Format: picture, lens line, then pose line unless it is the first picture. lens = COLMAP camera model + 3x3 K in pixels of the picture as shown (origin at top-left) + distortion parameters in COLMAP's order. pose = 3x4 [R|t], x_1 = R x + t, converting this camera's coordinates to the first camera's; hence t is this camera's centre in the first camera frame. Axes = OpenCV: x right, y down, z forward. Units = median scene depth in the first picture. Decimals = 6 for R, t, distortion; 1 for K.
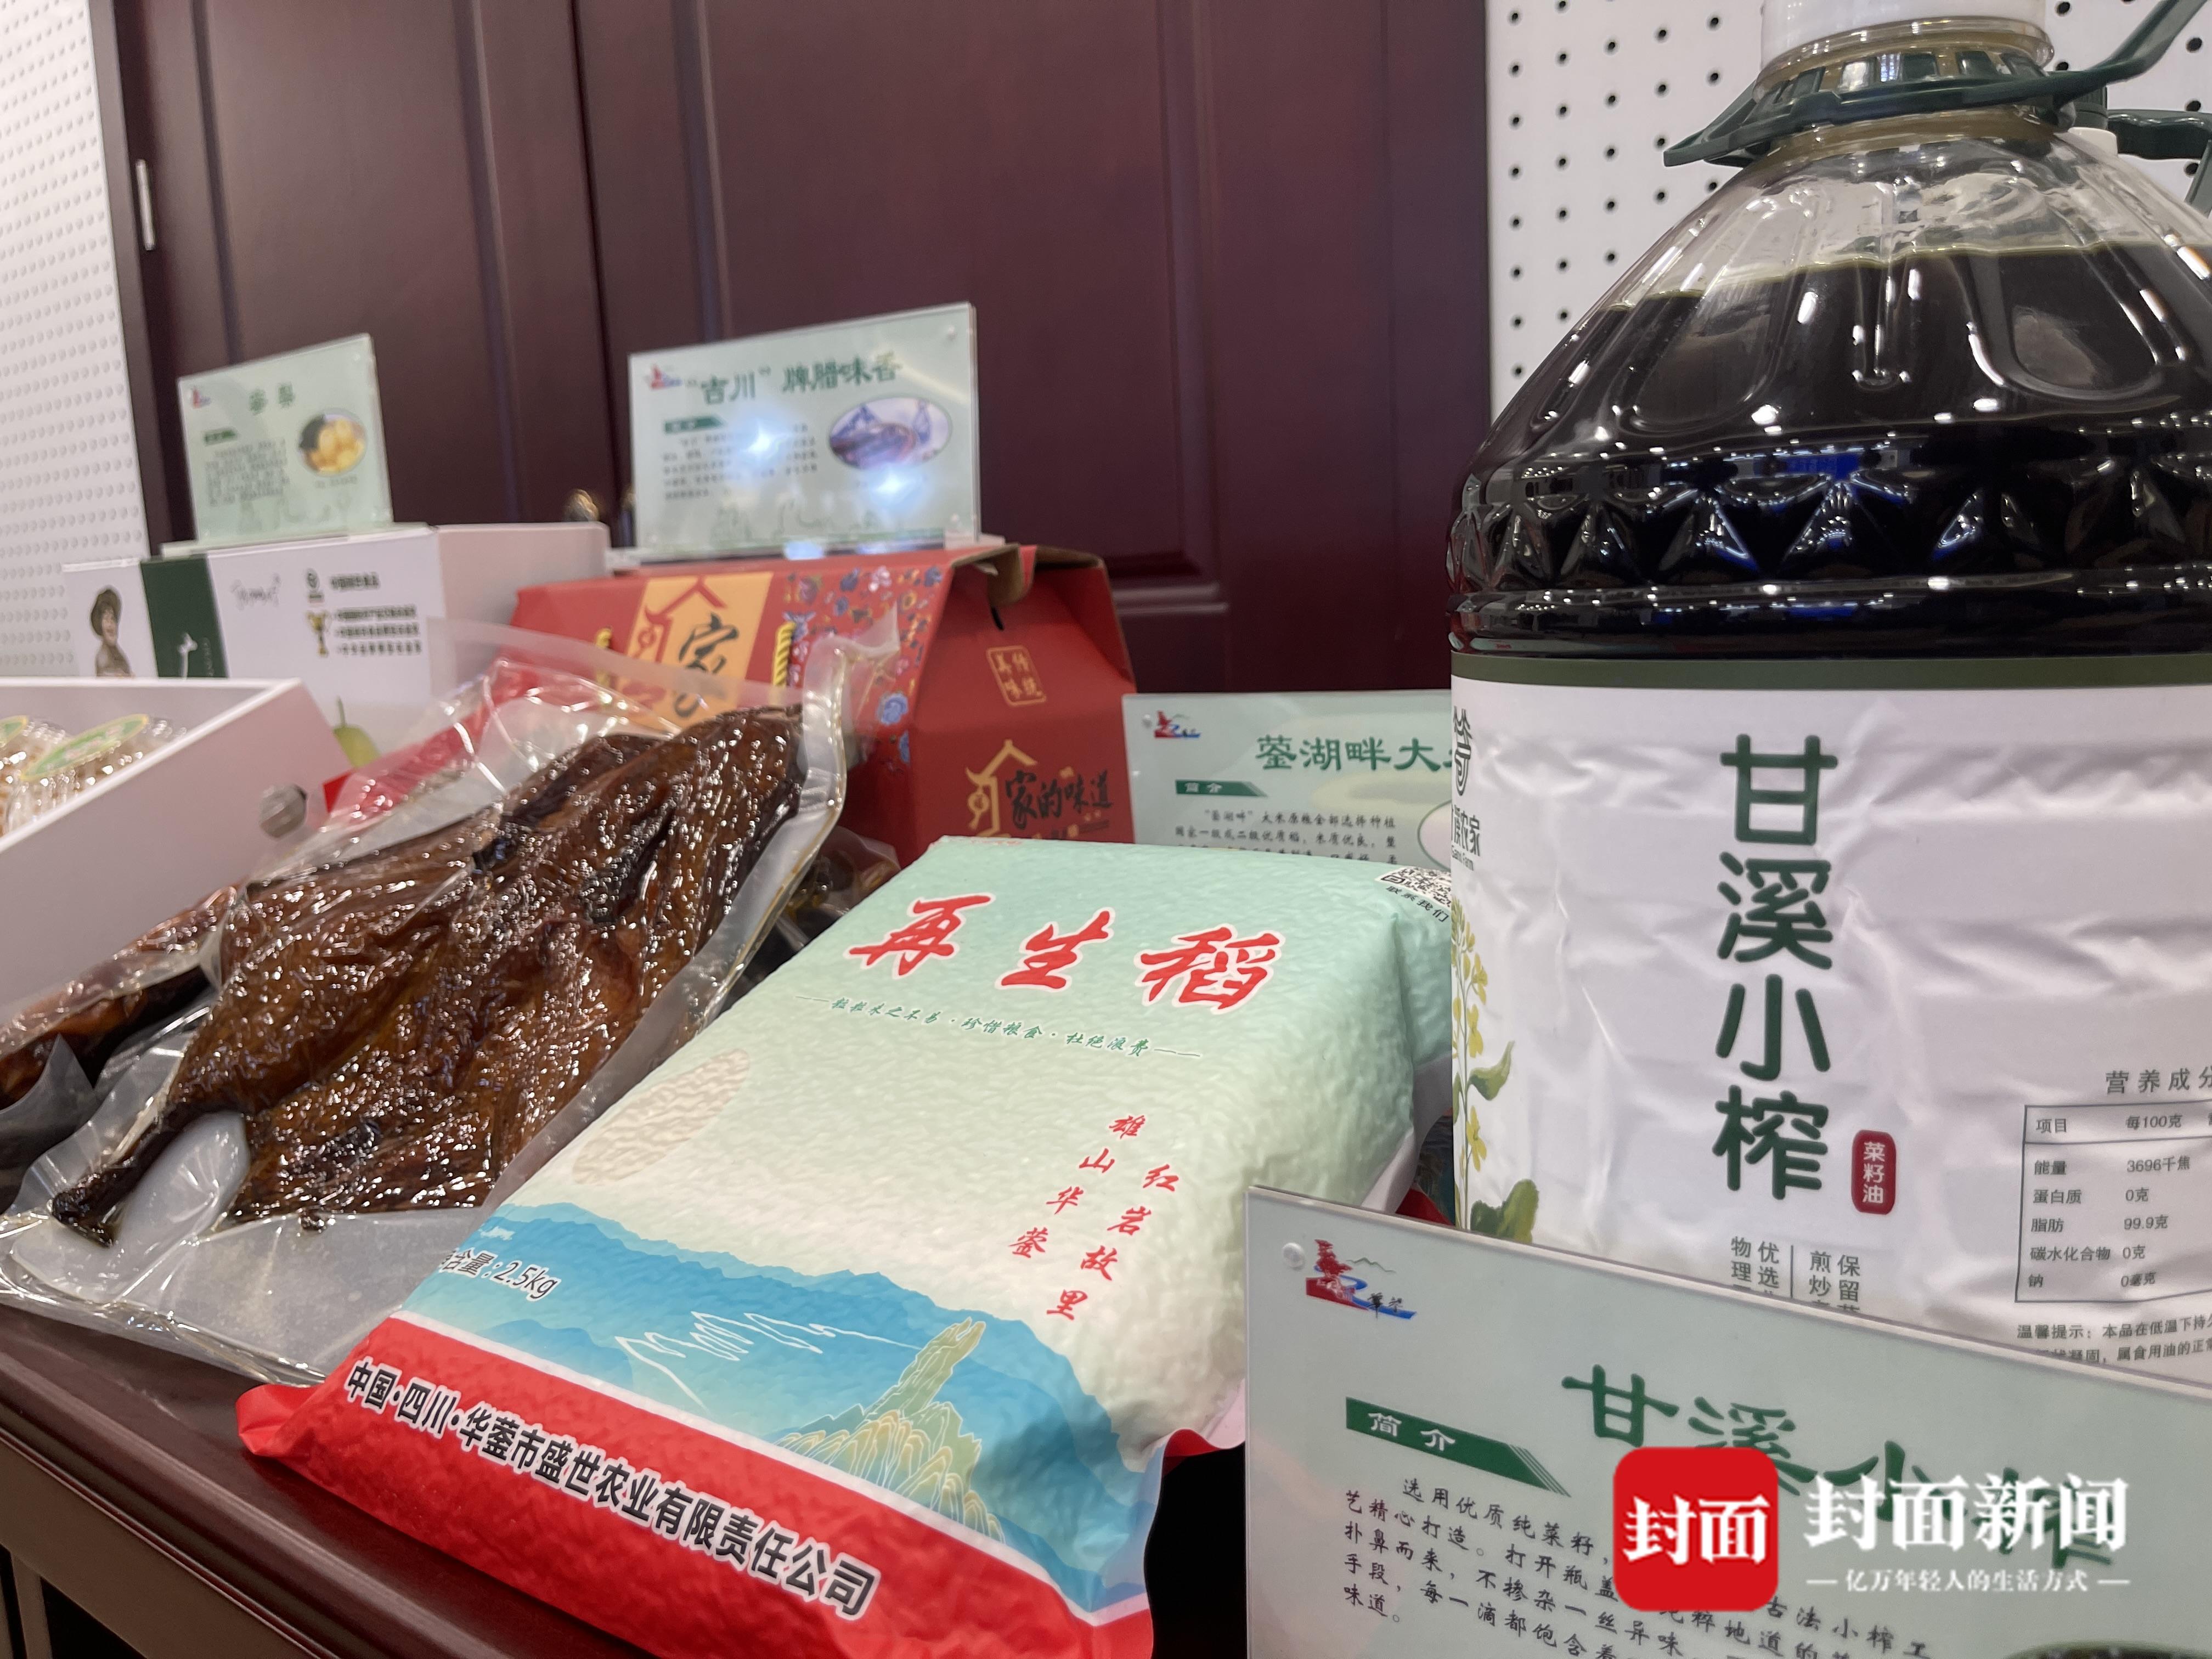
lens RADIAL K [[1602.5, 0, 1102.5], [0, 1602.5, 828.4], [0, 0, 1]] dist [0.006273, -0.000360]
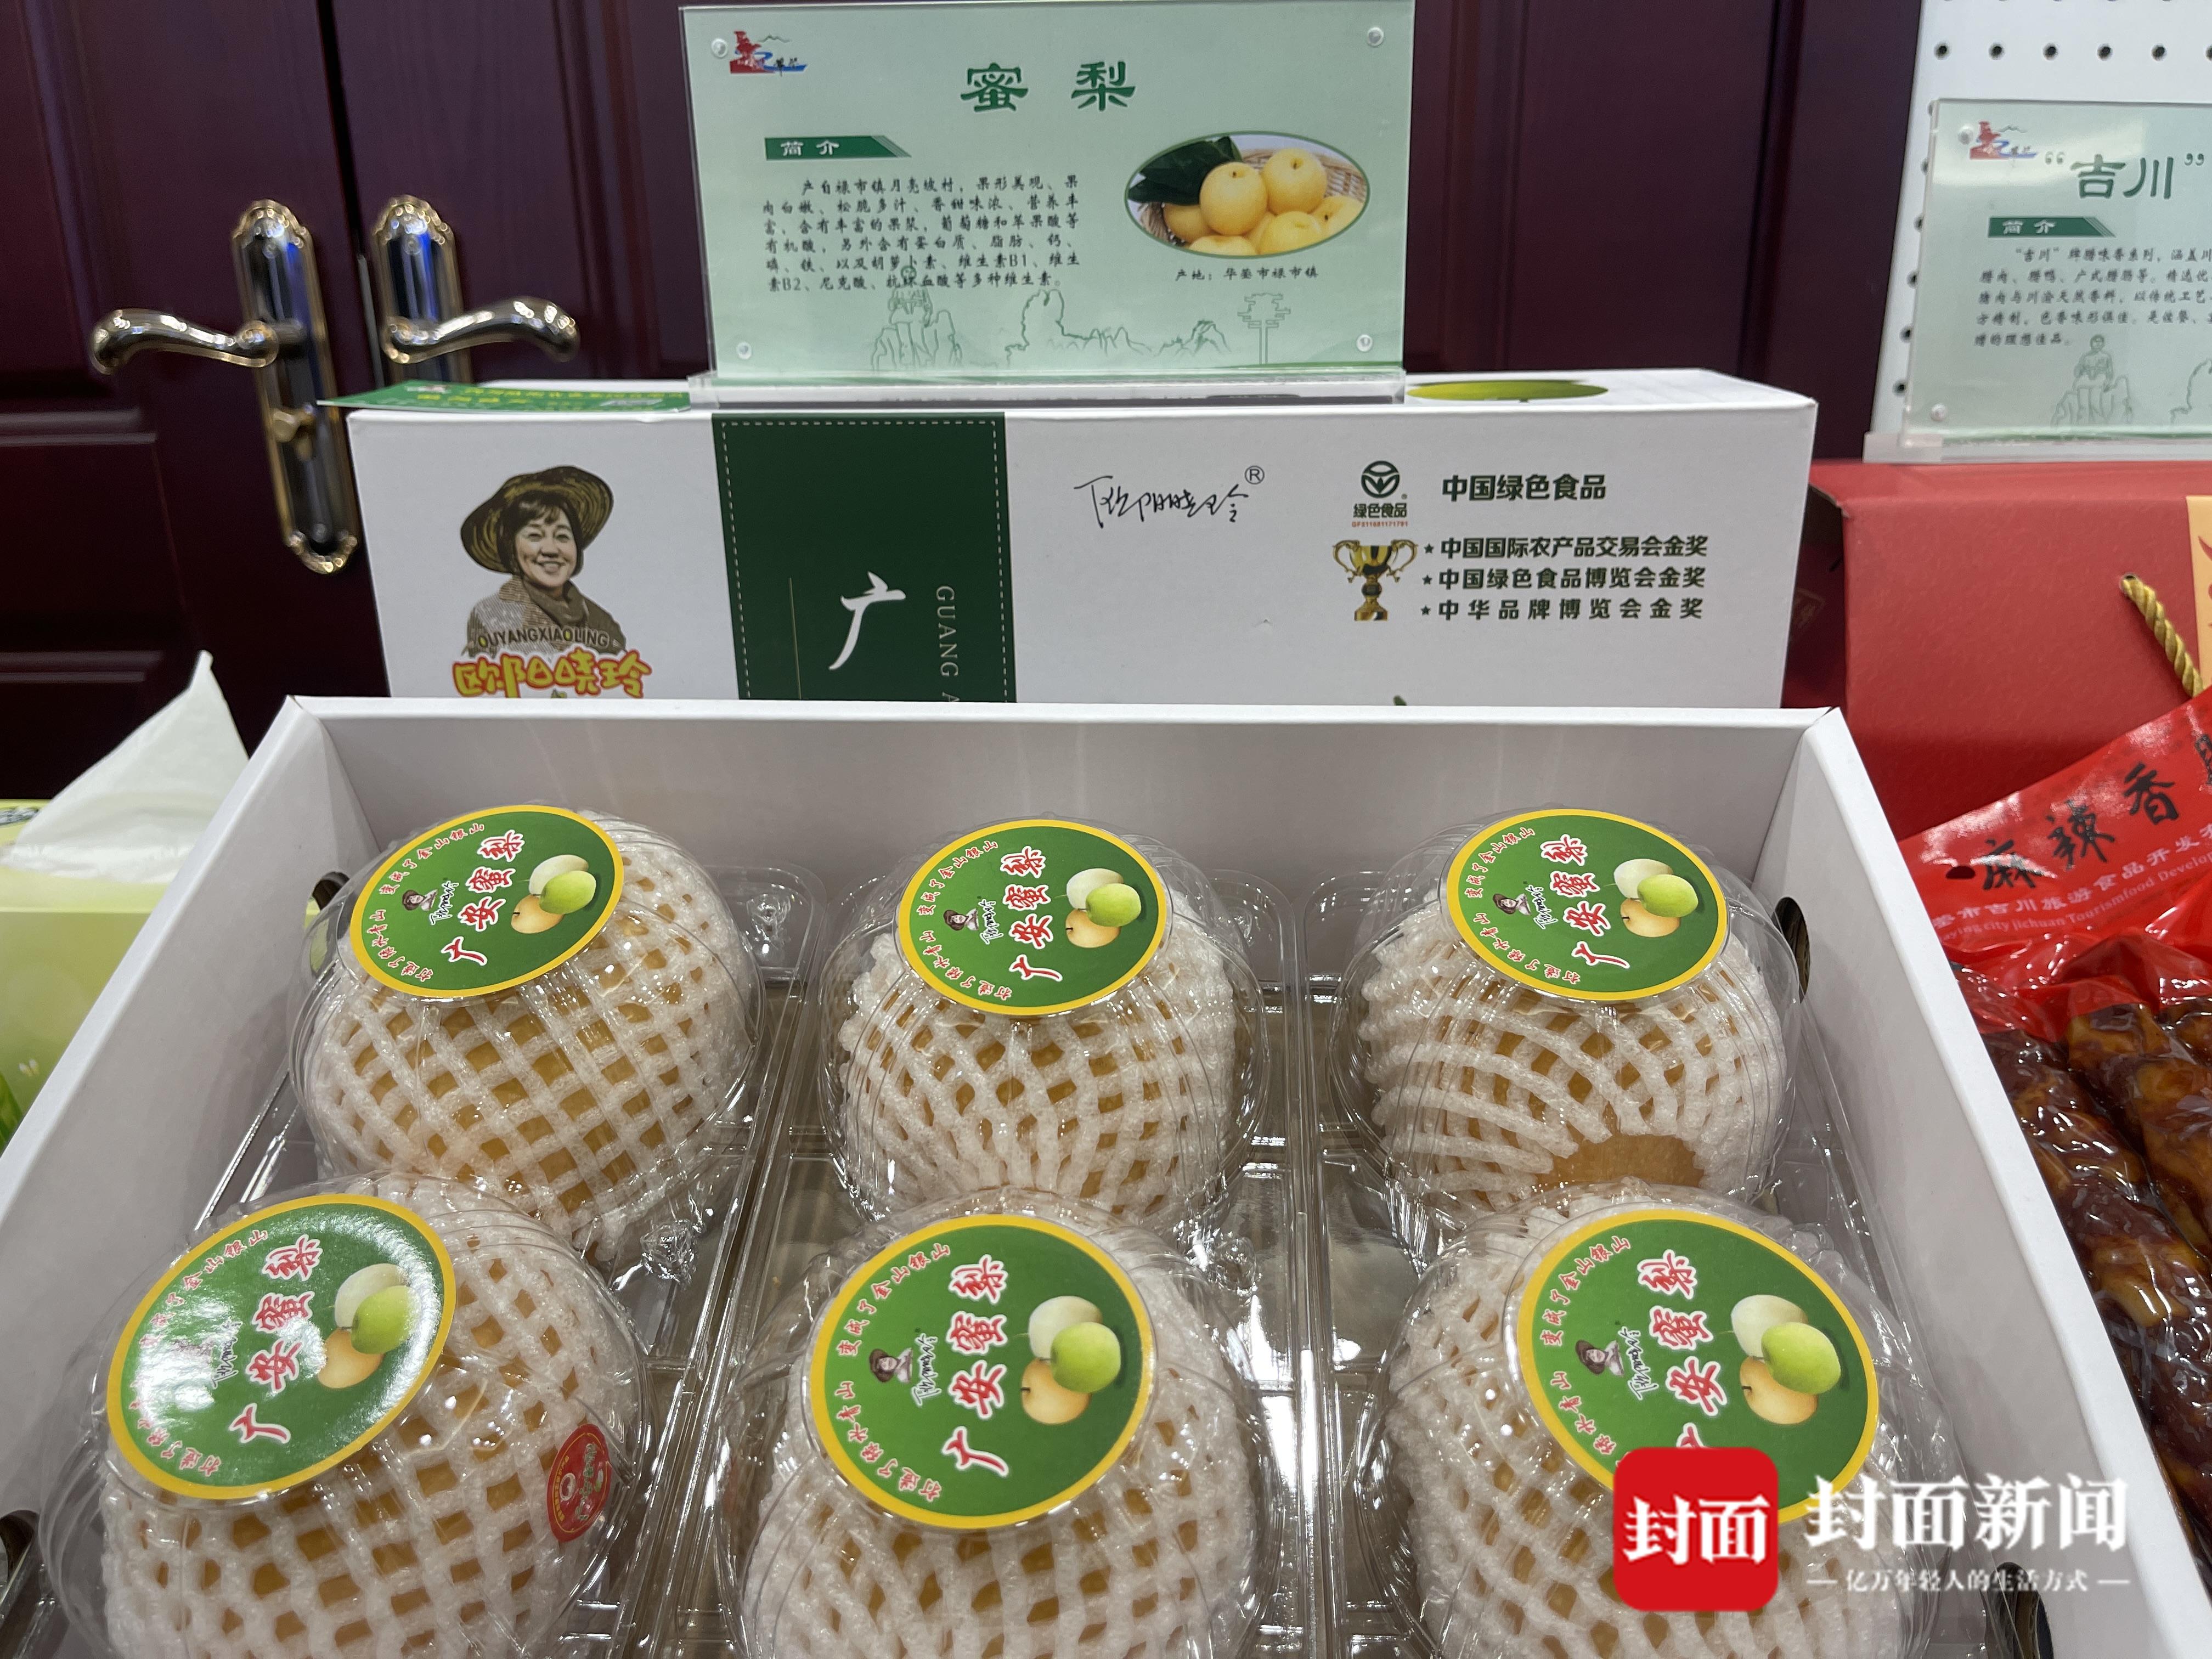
lens RADIAL K [[1602.5, 0, 1109.5], [0, 1602.5, 827.3], [0, 0, 1]] dist [0.006273, -0.000360]
pose [[0.843882, -0.137821, 0.518526, -1.241769], [0.053486, 0.983240, 0.174293, -0.201580], [-0.533857, -0.119349, 0.837110, 0.863682]]
